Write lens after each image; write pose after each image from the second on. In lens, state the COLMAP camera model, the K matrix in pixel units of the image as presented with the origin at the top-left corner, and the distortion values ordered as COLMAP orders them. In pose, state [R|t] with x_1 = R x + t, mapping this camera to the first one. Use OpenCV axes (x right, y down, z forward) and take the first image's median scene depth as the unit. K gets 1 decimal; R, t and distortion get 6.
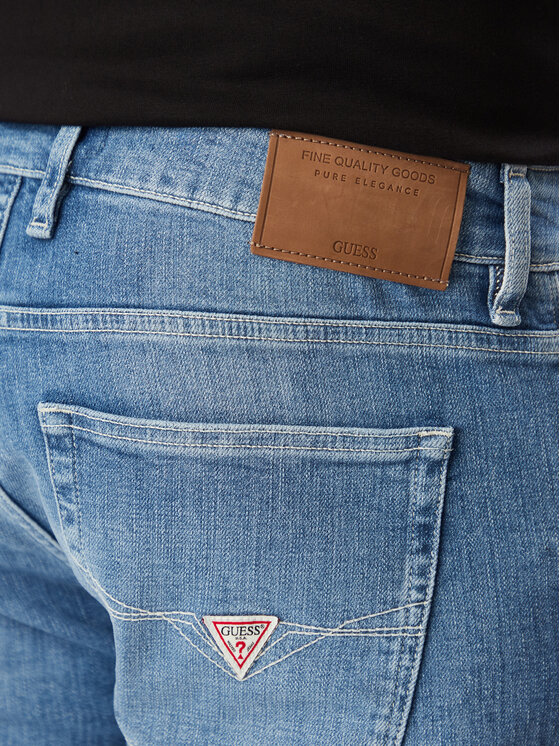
lens RADIAL K [[2526.4, 0, 280.1], [0, 2526.4, 373.0], [0, 0, 1]] dist [0.360423, 0.000000]
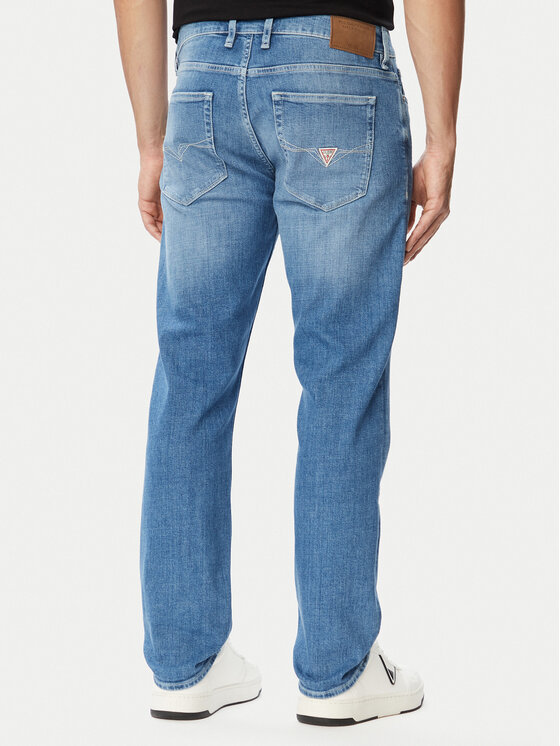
lens RADIAL K [[1780.7, 0, 280.0], [0, 1780.7, 373.2], [0, 0, 1]] dist [-0.010352, 0.000000]
pose [[0.933819, -0.077693, 0.349209, -1.023736], [0.088785, 0.995925, -0.015843, 0.462467], [-0.346555, 0.045799, 0.936911, -1.412424]]
